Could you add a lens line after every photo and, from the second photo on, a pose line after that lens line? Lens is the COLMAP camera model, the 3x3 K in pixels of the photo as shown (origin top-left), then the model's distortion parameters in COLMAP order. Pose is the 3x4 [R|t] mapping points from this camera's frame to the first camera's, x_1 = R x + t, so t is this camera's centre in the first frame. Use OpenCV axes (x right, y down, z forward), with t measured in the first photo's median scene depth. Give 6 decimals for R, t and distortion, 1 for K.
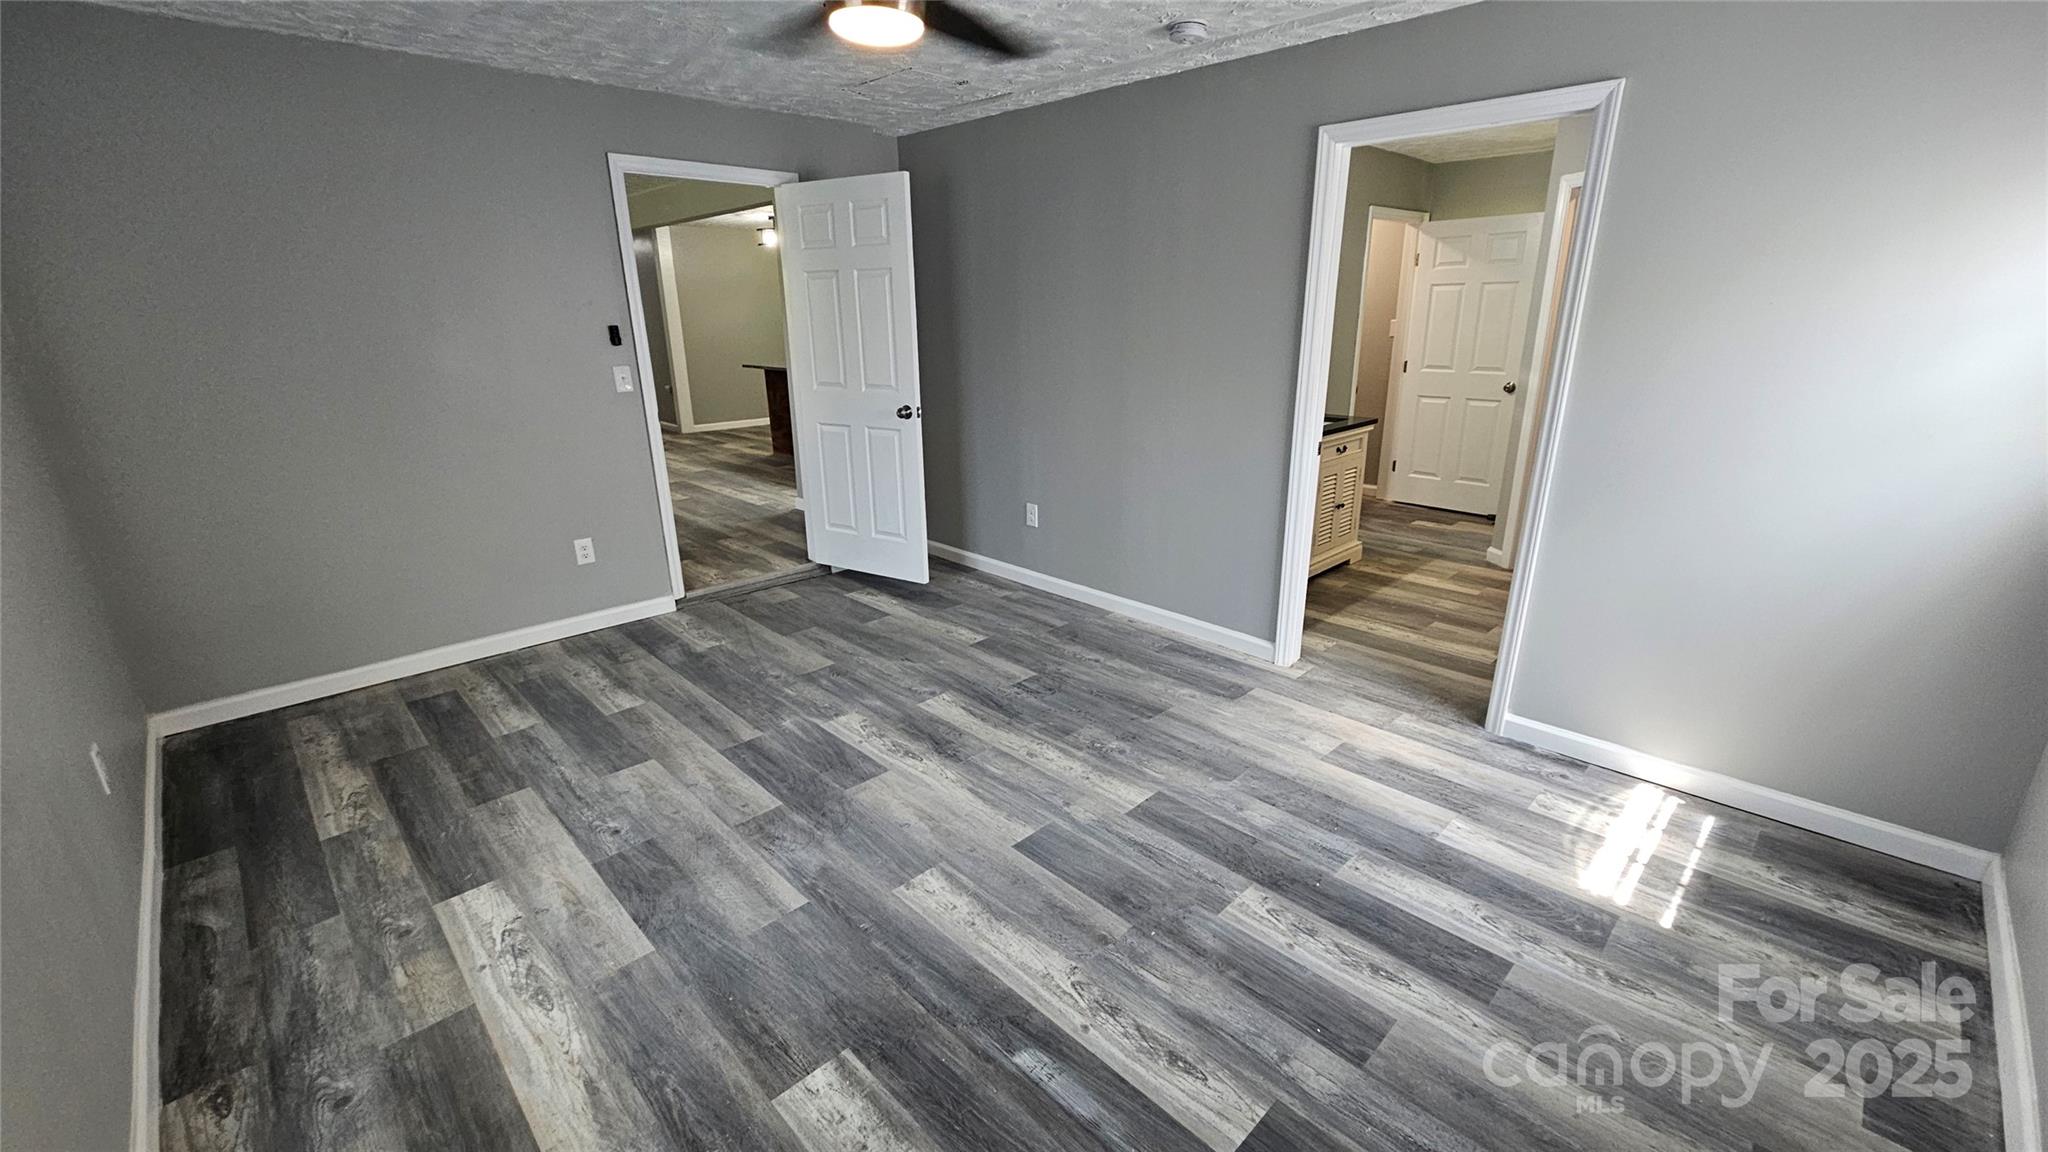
lens RADIAL K [[841.2, 0, 1035.0], [0, 841.2, 575.0], [0, 0, 1]] dist [0.000739, -0.000049]
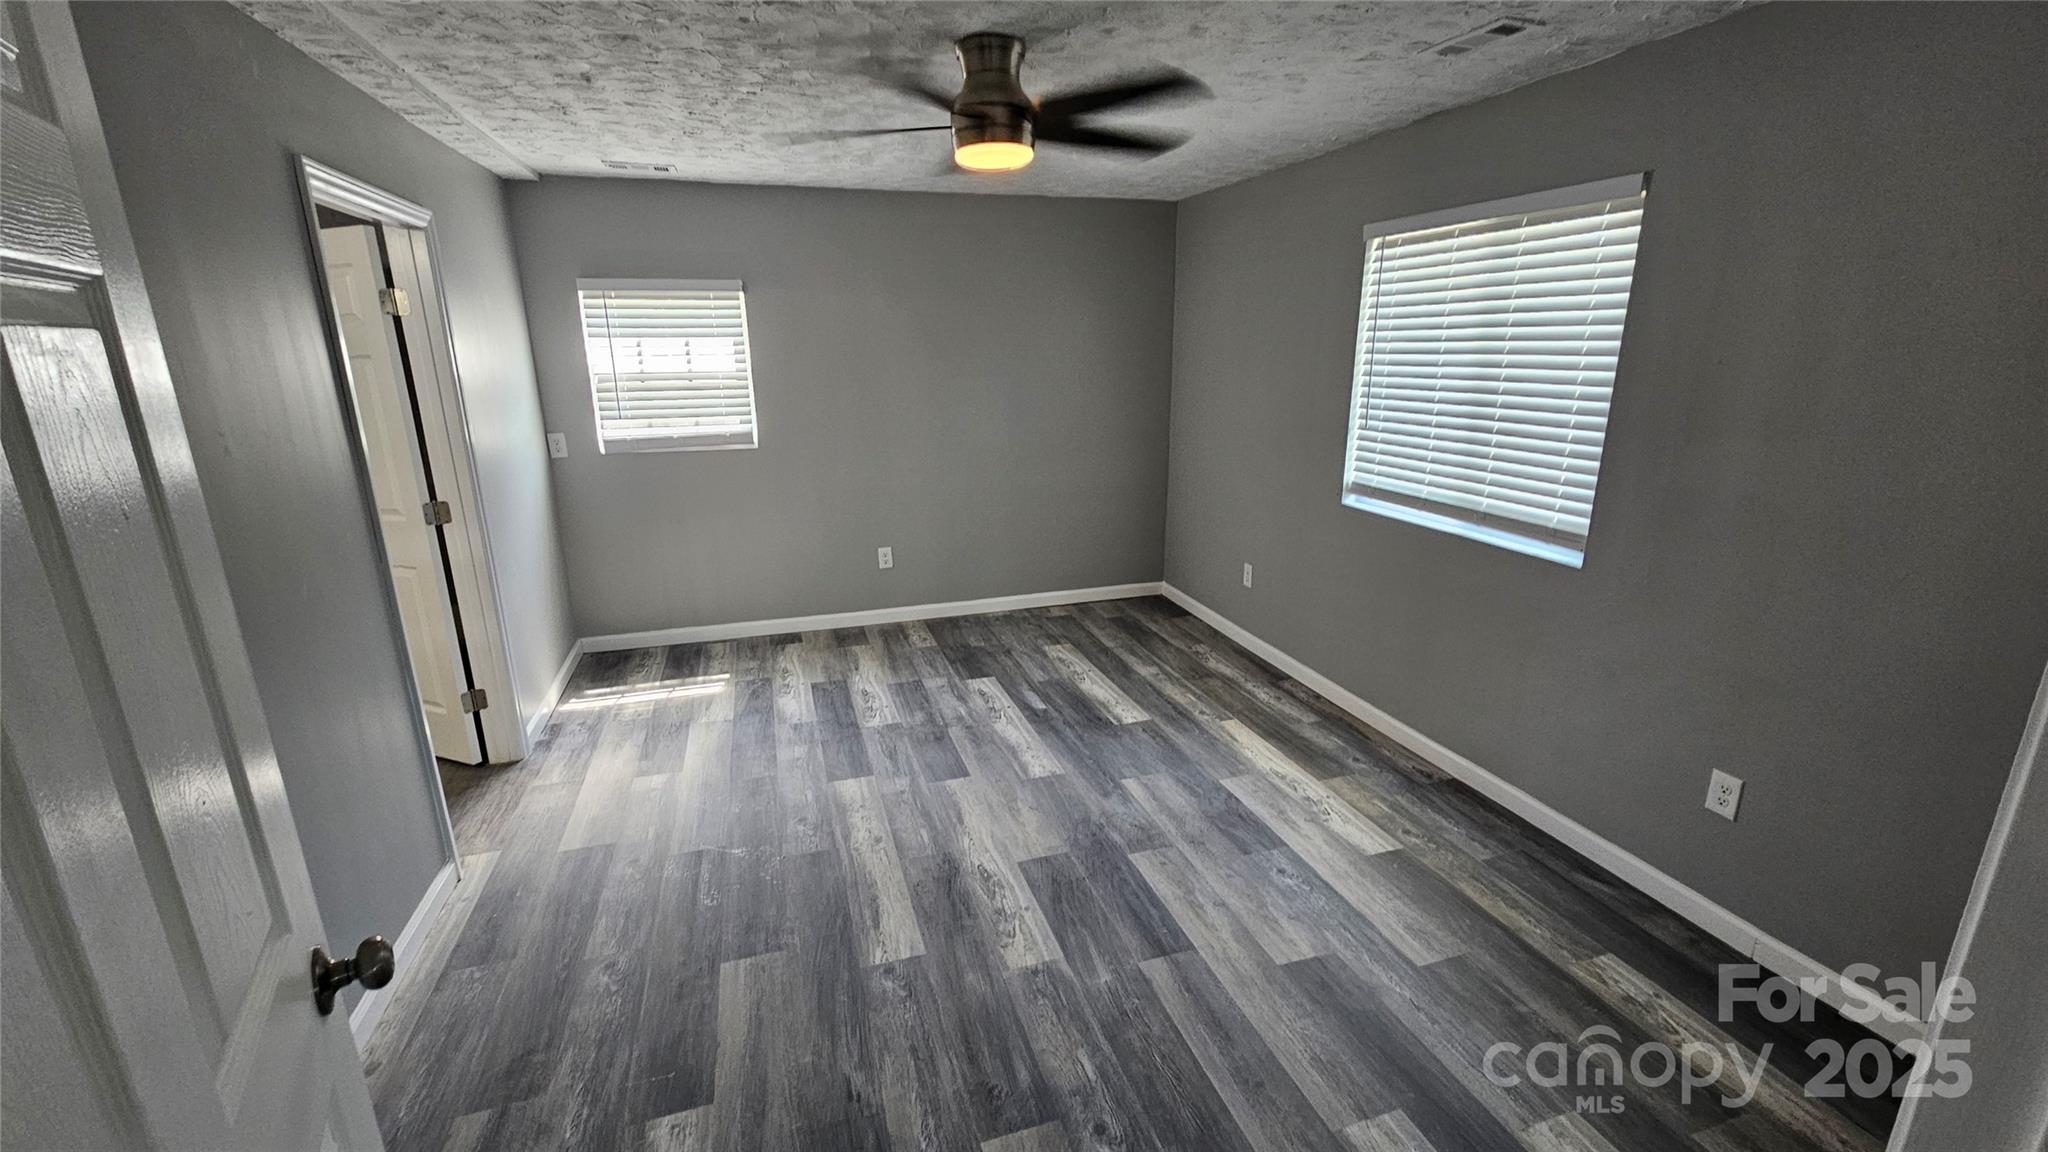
lens RADIAL K [[841.2, 0, 1035.0], [0, 841.2, 575.0], [0, 0, 1]] dist [0.000739, -0.000049]
pose [[-0.894297, -0.098858, 0.436417, -0.698094], [0.154912, 0.846584, 0.509214, -0.636581], [-0.419804, 0.522995, -0.741783, 1.856182]]
